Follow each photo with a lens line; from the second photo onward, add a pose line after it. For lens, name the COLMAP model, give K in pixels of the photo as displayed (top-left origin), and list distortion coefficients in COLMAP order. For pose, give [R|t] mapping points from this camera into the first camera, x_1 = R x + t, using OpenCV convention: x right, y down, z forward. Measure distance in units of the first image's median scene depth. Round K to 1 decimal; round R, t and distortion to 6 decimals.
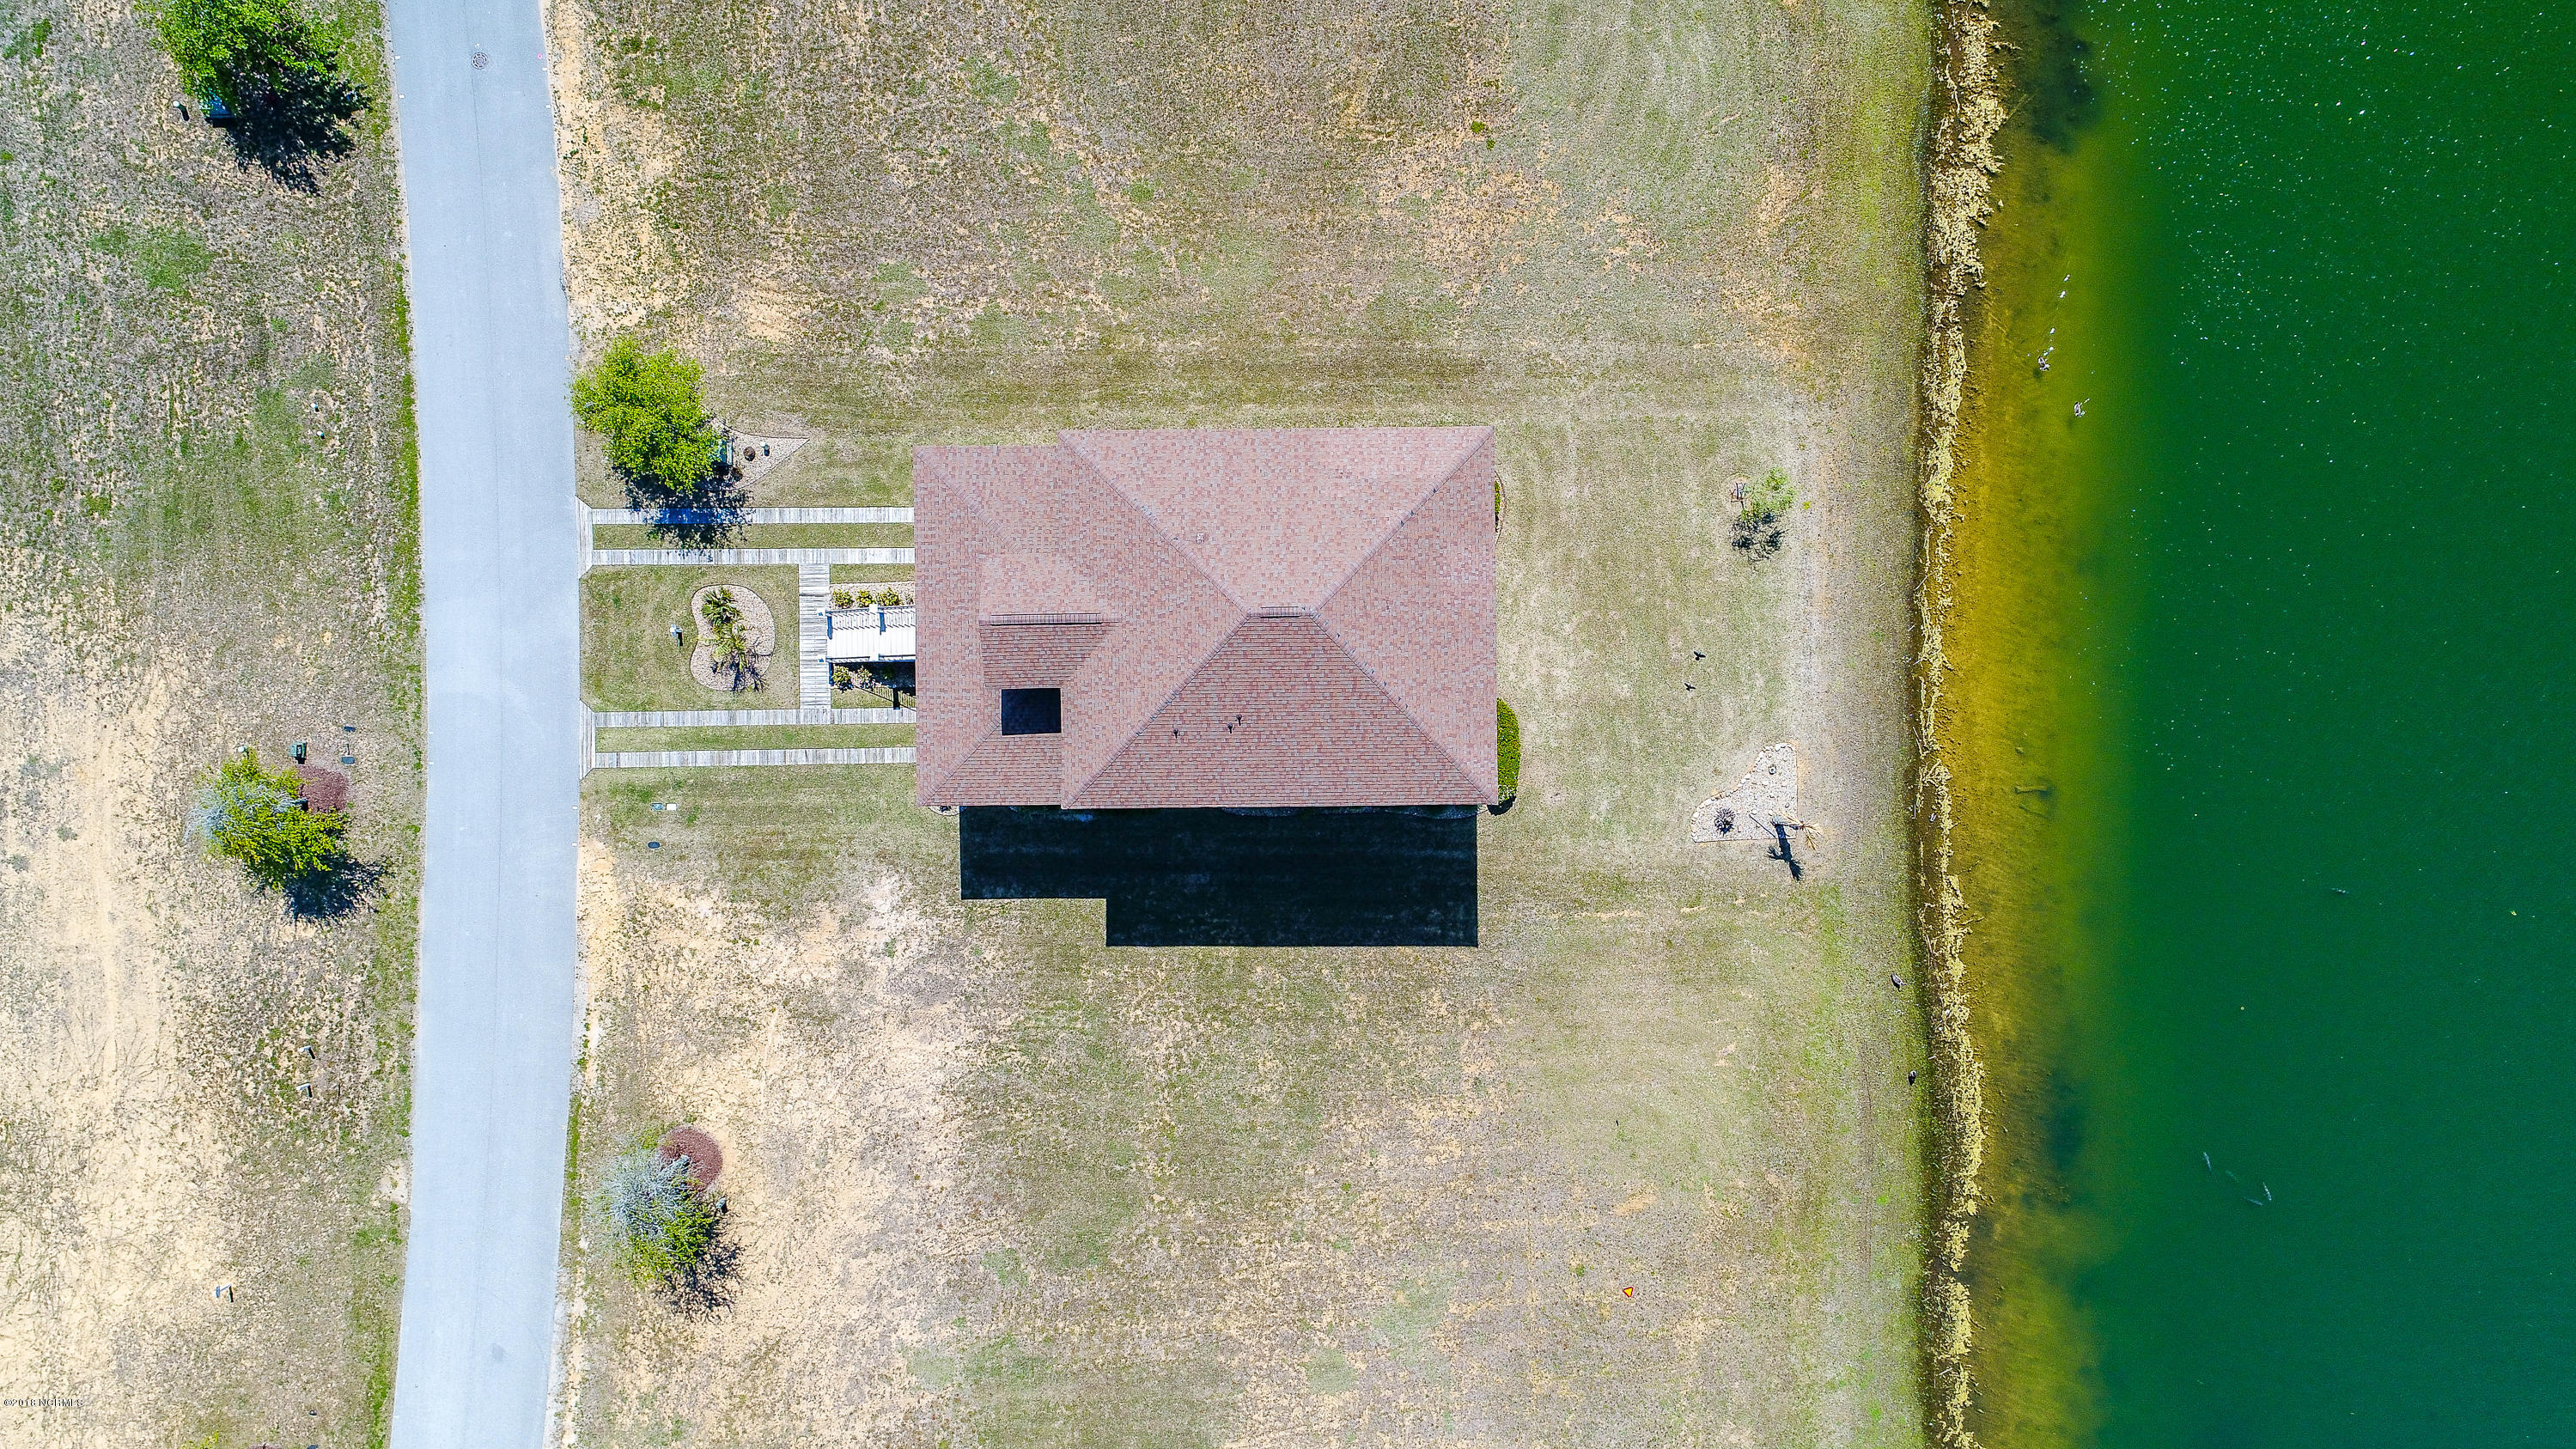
lens RADIAL K [[1751.5, 0, 1297.6], [0, 1751.5, 726.7], [0, 0, 1]] dist [0.003280, 0.002654]
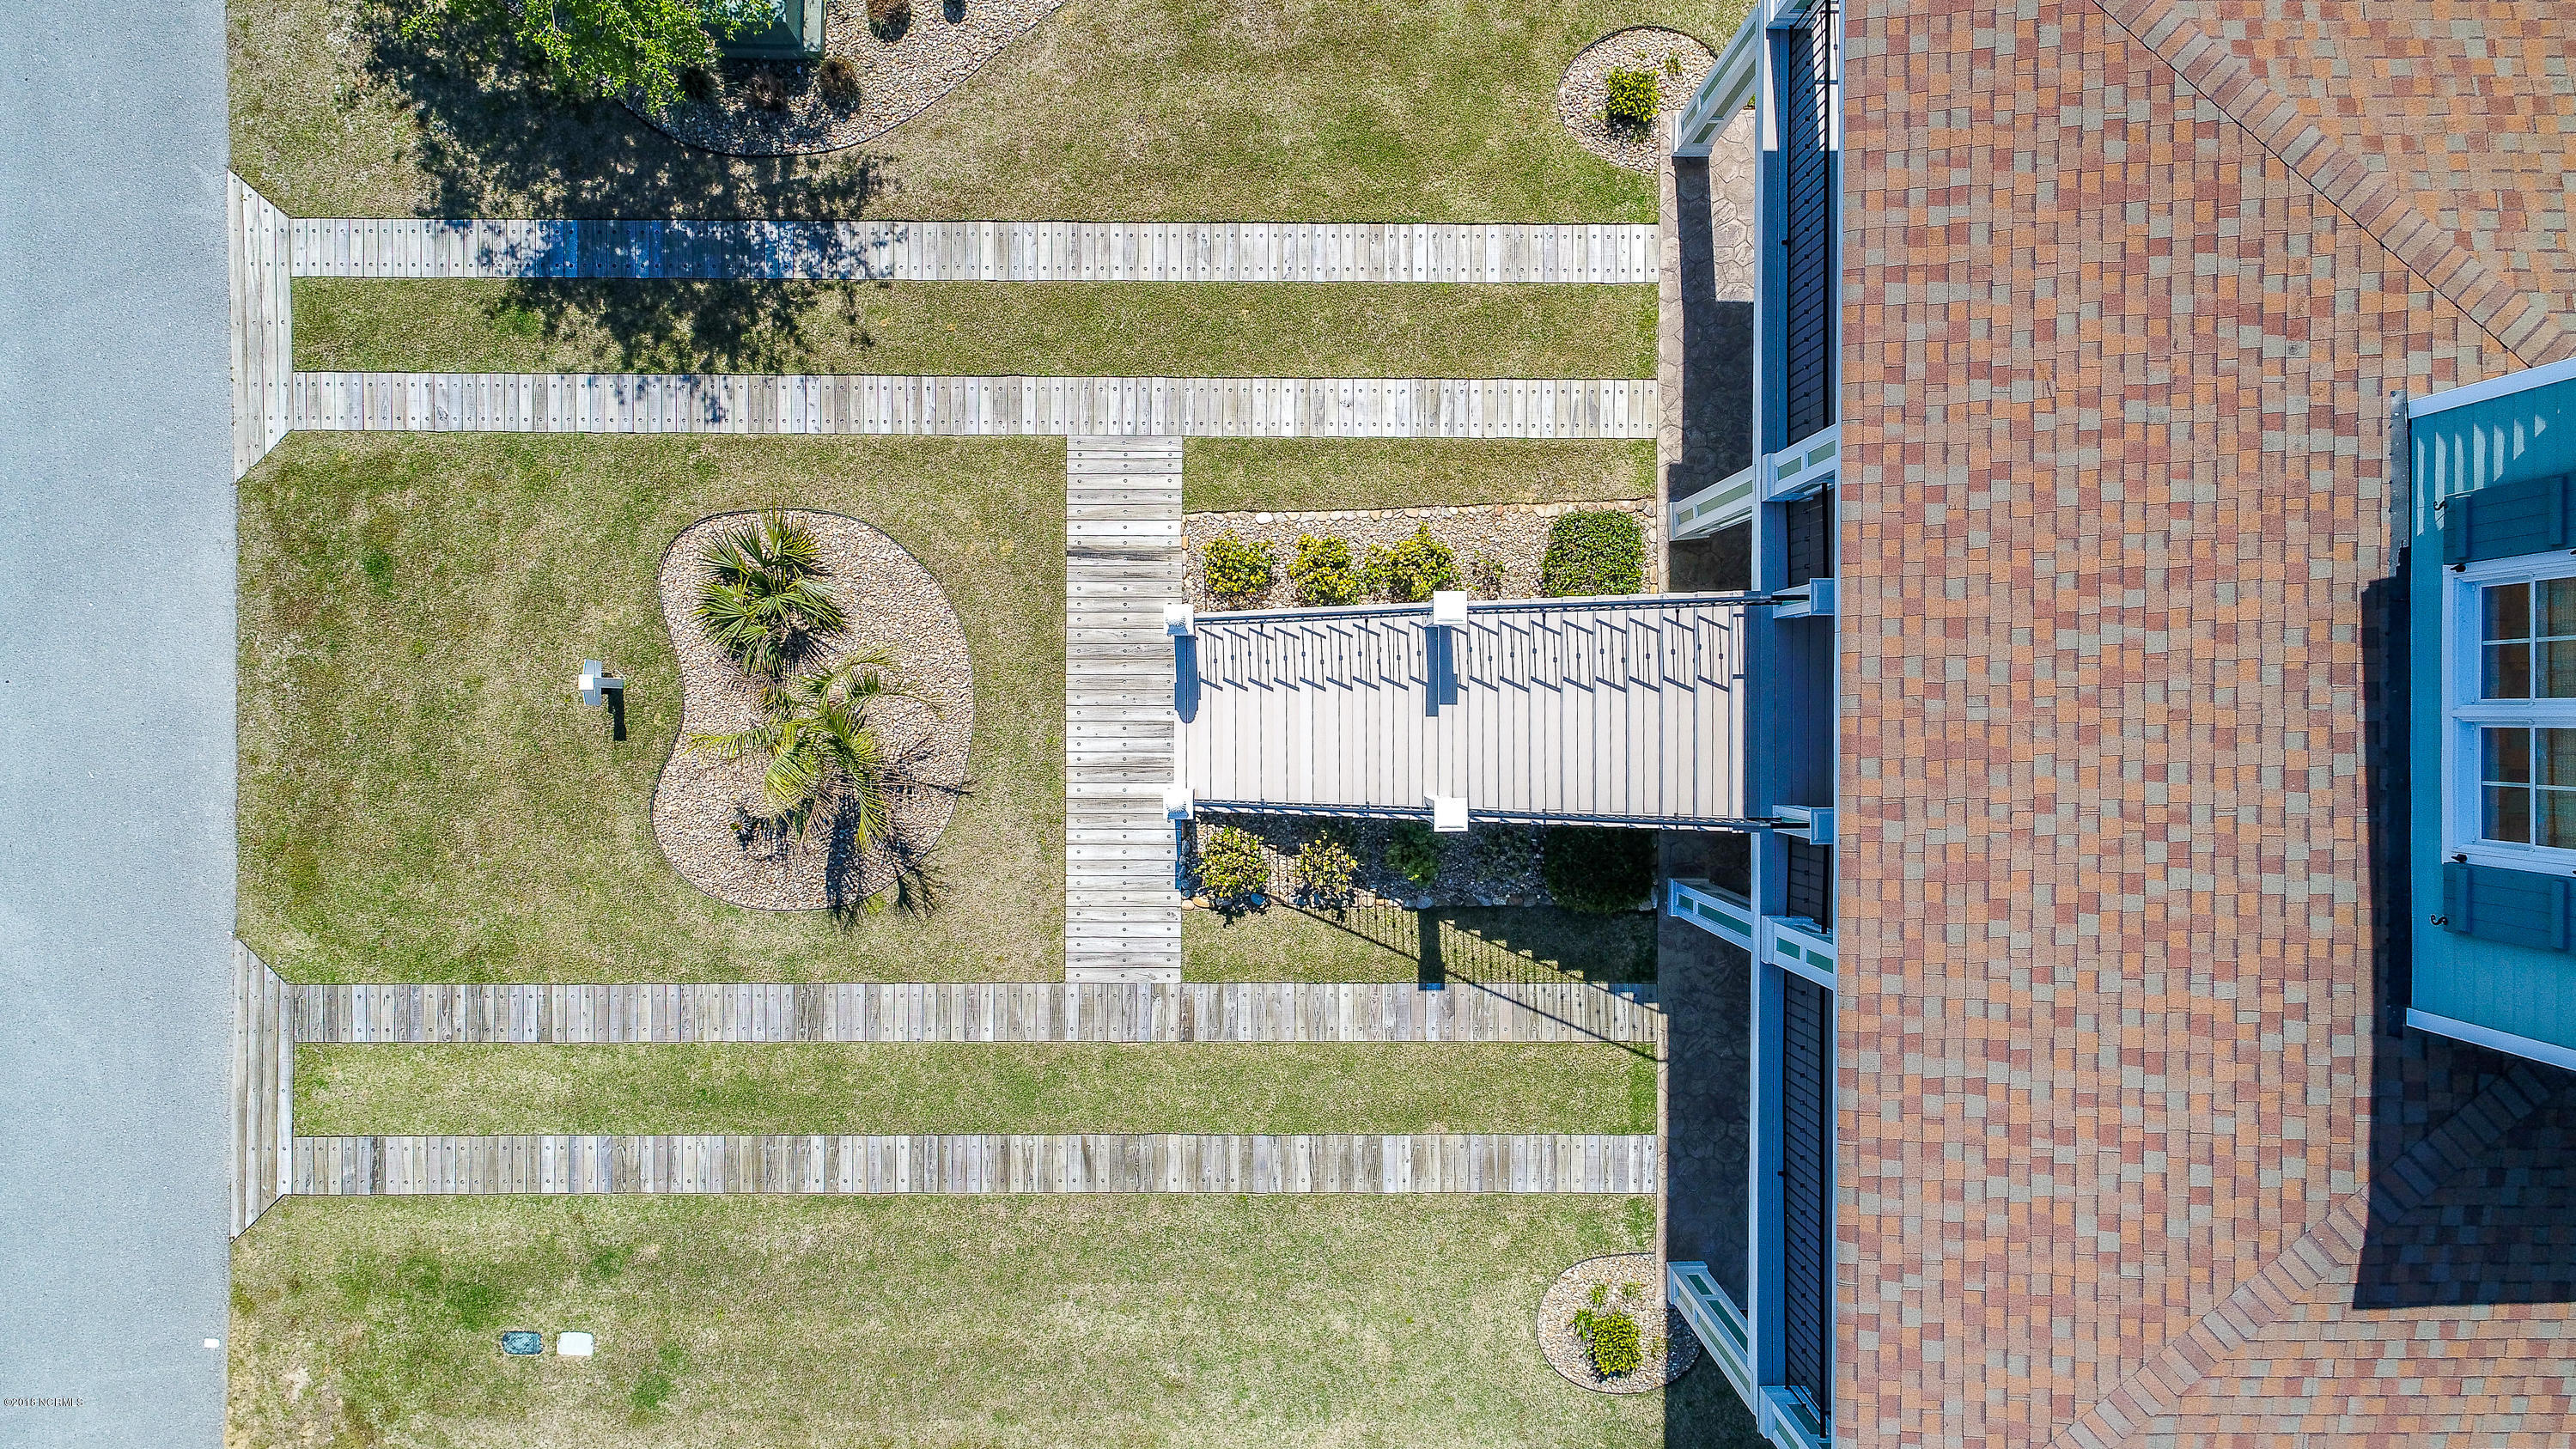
lens RADIAL K [[1751.5, 0, 1279.5], [0, 1751.5, 722.8], [0, 0, 1]] dist [0.003280, 0.002654]
pose [[0.999920, 0.012630, 0.000518, -0.252230], [-0.012631, 0.999920, 0.001064, -0.050134], [-0.000505, -0.001071, 0.999999, 0.735241]]
